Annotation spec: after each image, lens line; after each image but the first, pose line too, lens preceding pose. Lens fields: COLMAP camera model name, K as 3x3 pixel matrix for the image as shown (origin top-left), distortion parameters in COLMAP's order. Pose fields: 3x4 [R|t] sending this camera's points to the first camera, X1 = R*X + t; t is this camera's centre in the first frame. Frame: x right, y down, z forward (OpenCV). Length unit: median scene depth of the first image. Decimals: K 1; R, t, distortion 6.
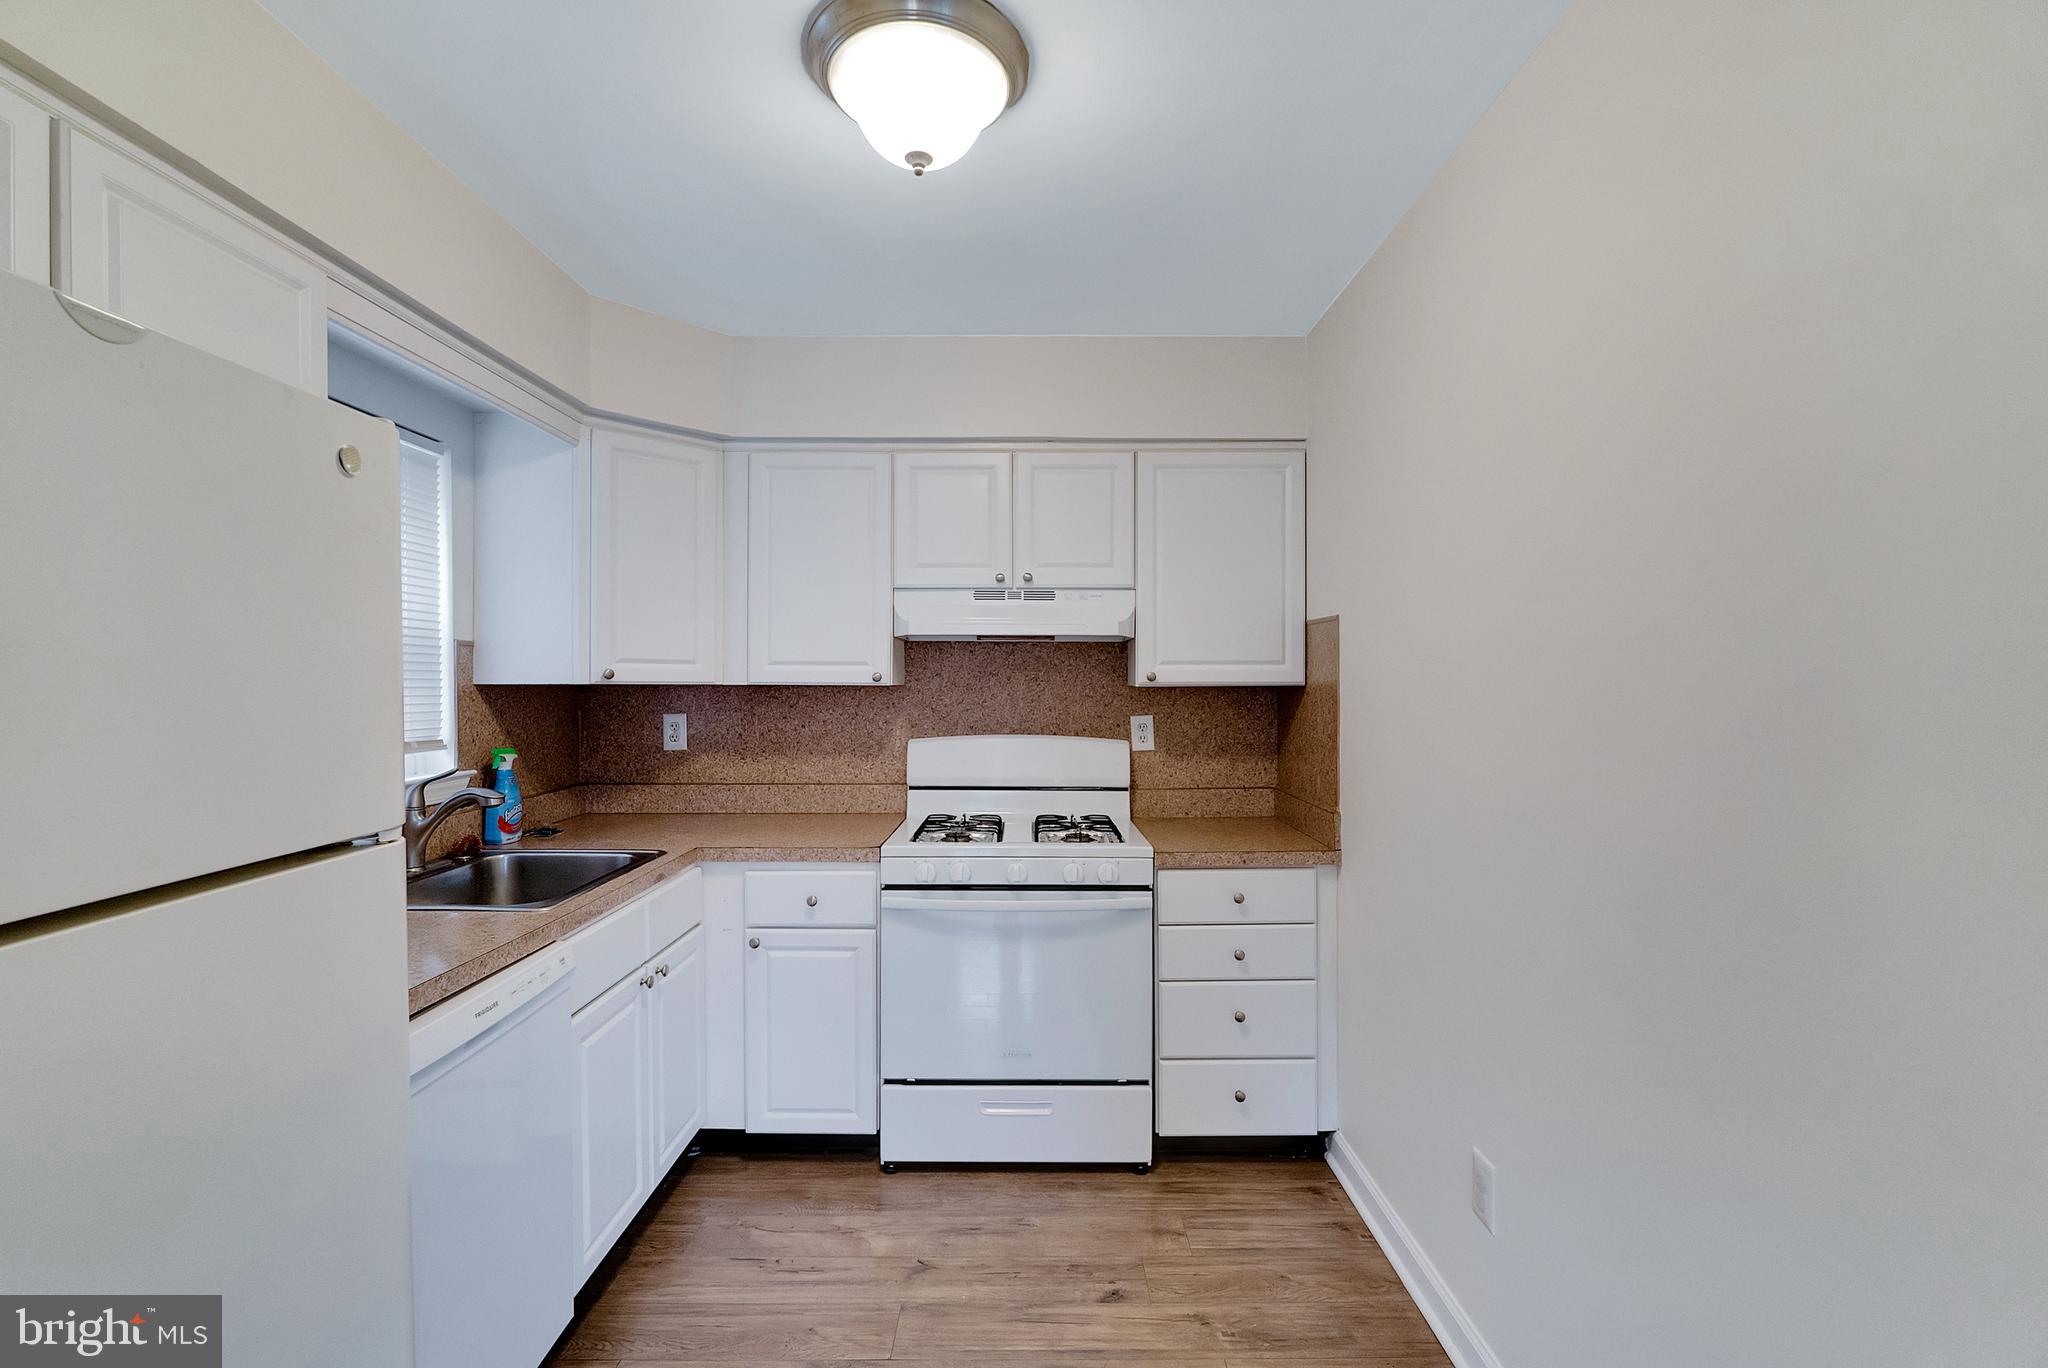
lens RADIAL K [[913.3, 0, 1021.2], [0, 913.3, 687.7], [0, 0, 1]] dist [-0.009467, 0.001388]
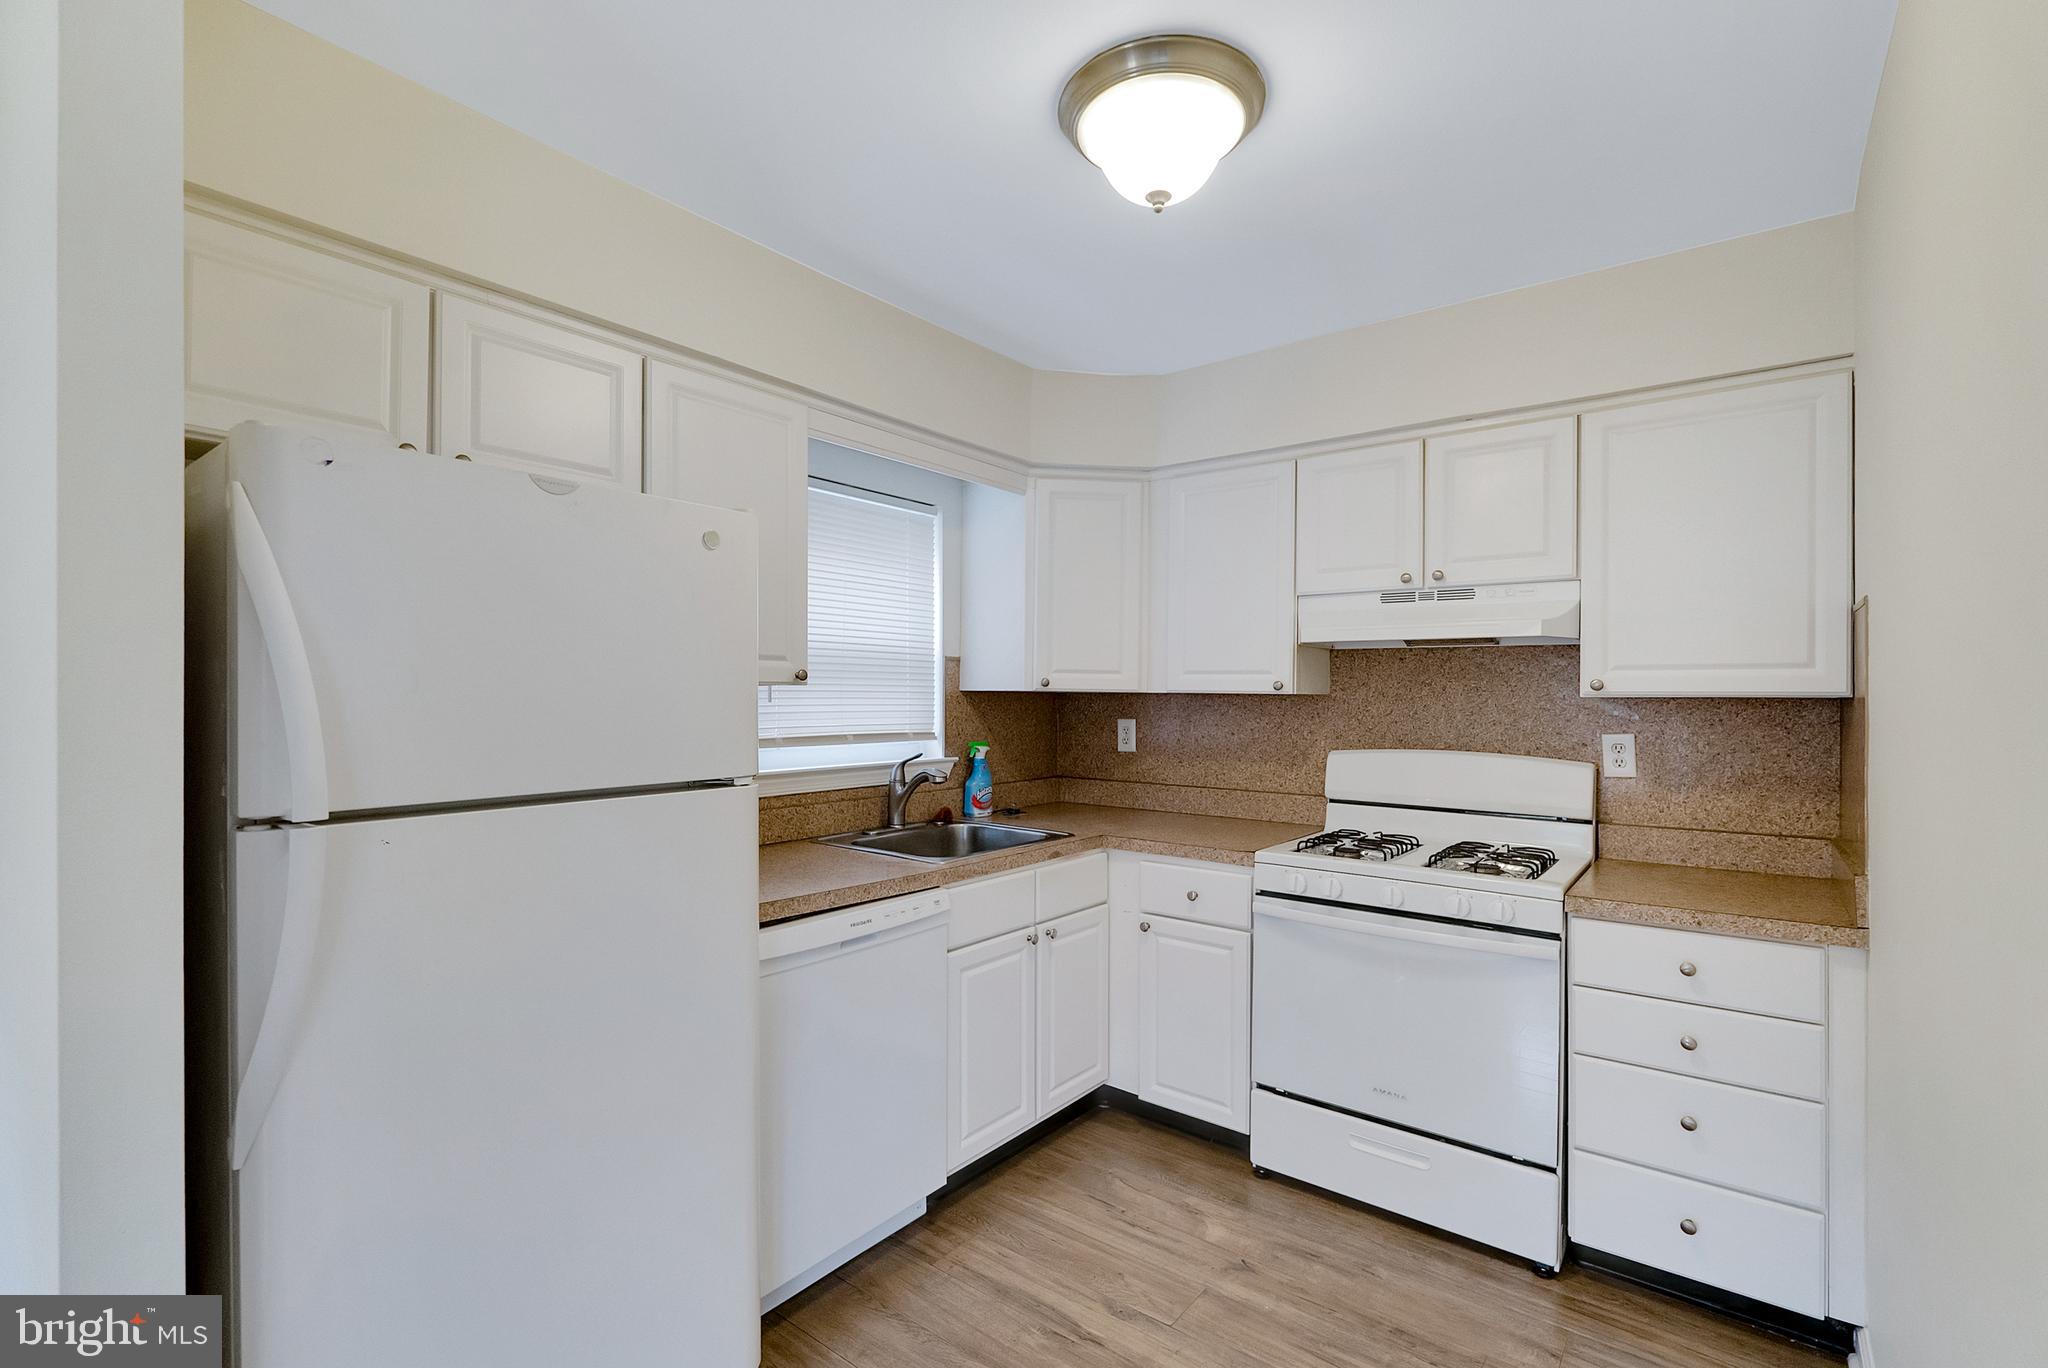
lens RADIAL K [[913.3, 0, 1013.7], [0, 913.3, 696.3], [0, 0, 1]] dist [-0.009467, 0.001388]
pose [[0.784030, 0.006902, -0.620684, 0.243797], [-0.012511, 0.999911, -0.004683, 0.008543], [0.620596, 0.011437, 0.784047, 0.032978]]
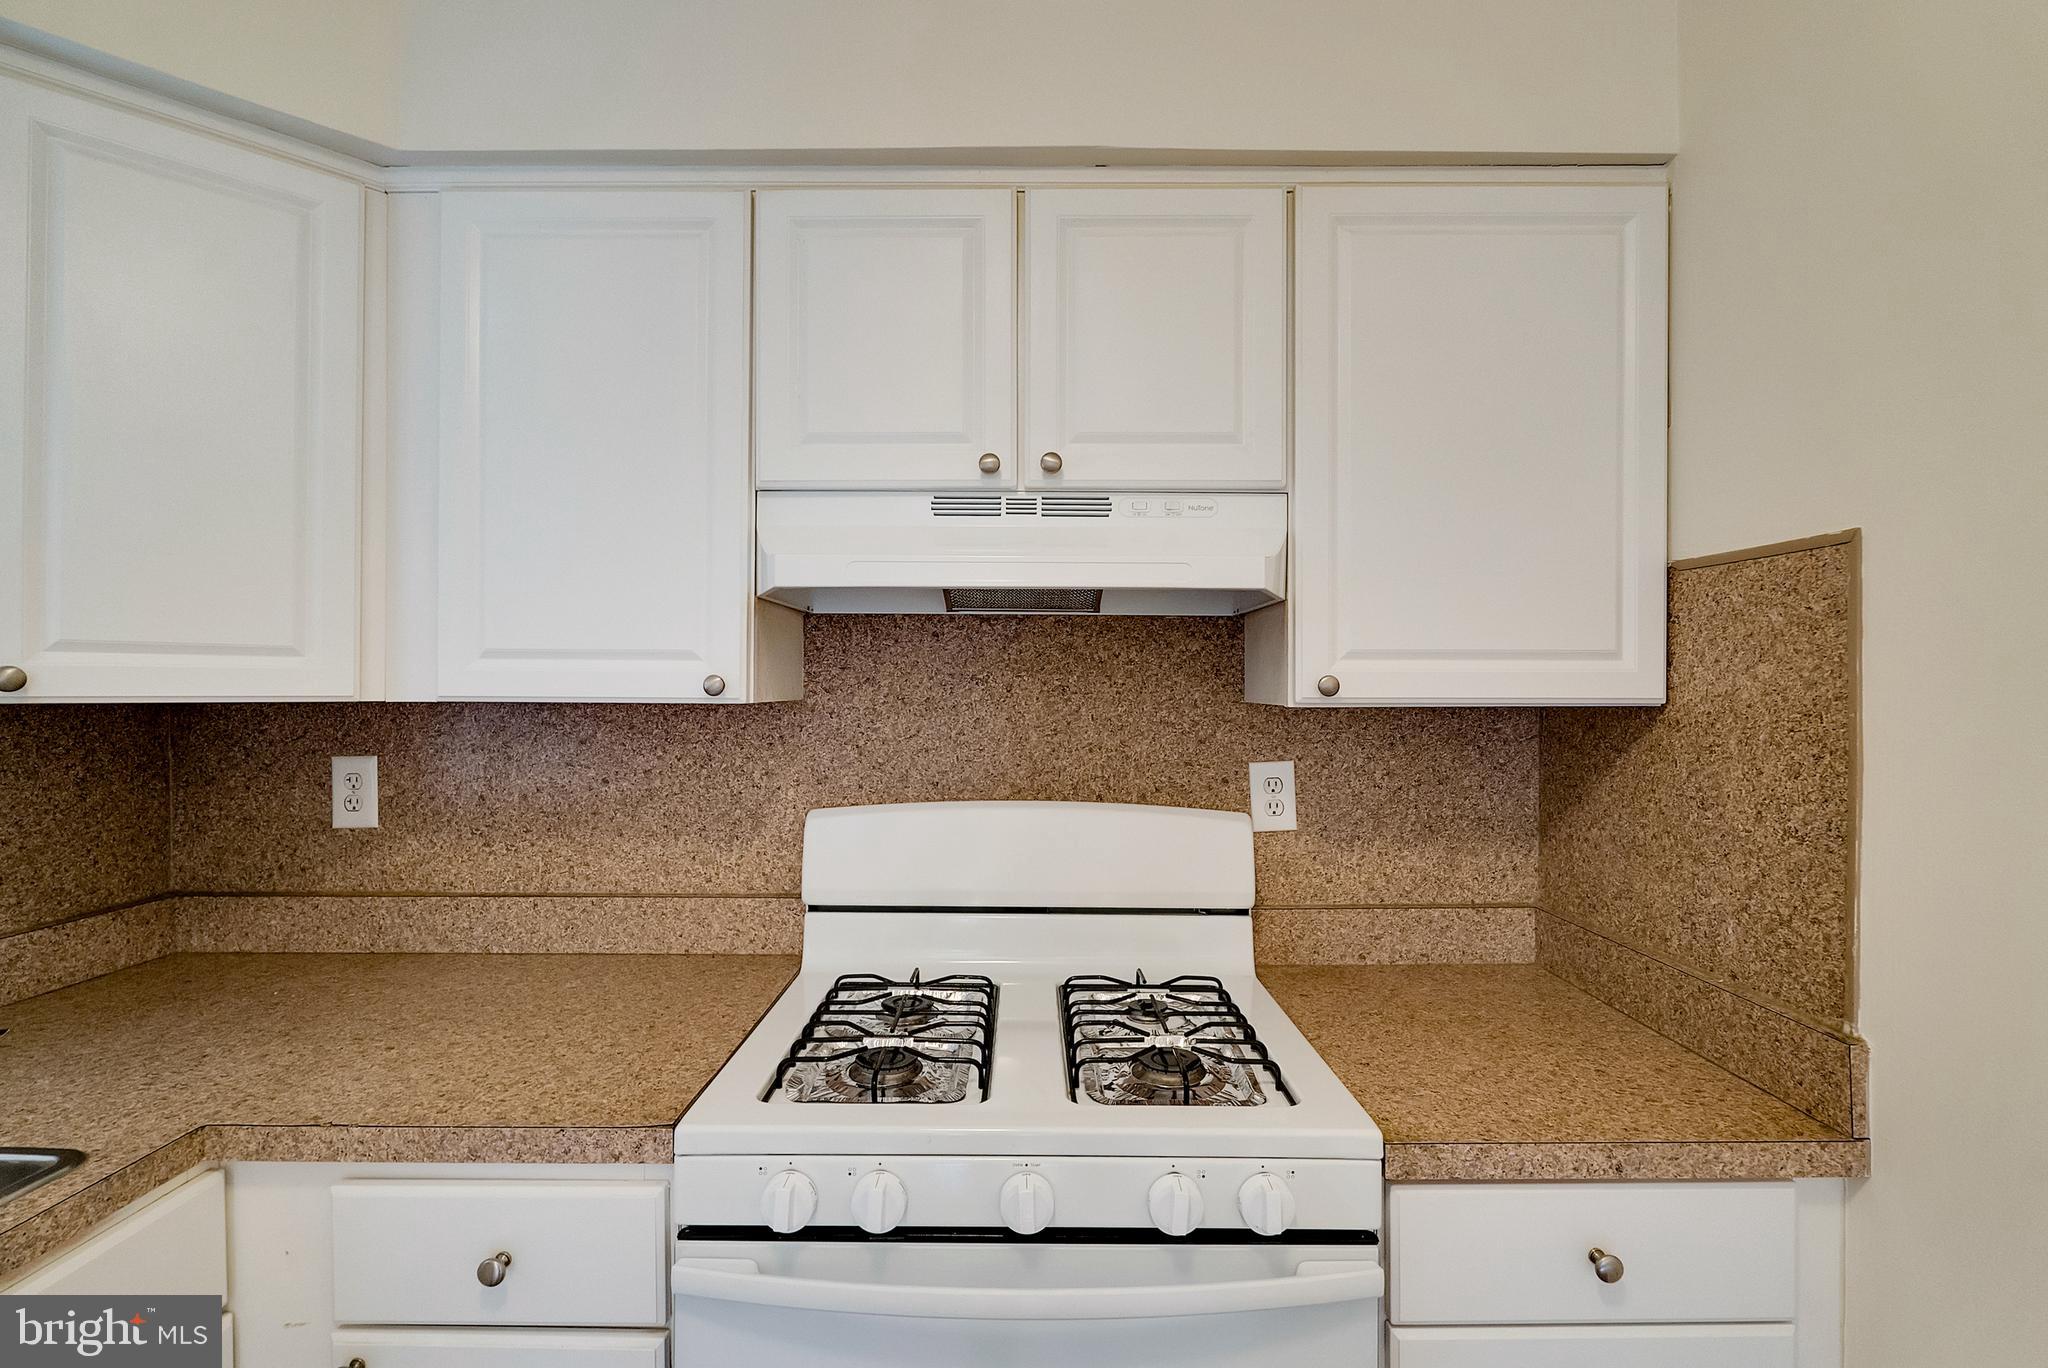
lens RADIAL K [[913.3, 0, 1026.1], [0, 913.3, 686.9], [0, 0, 1]] dist [-0.009467, 0.001388]
pose [[0.999995, 0.001495, 0.002813, -0.006441], [-0.001480, 0.999986, -0.005052, -0.009394], [-0.002821, 0.005047, 0.999983, 0.566861]]
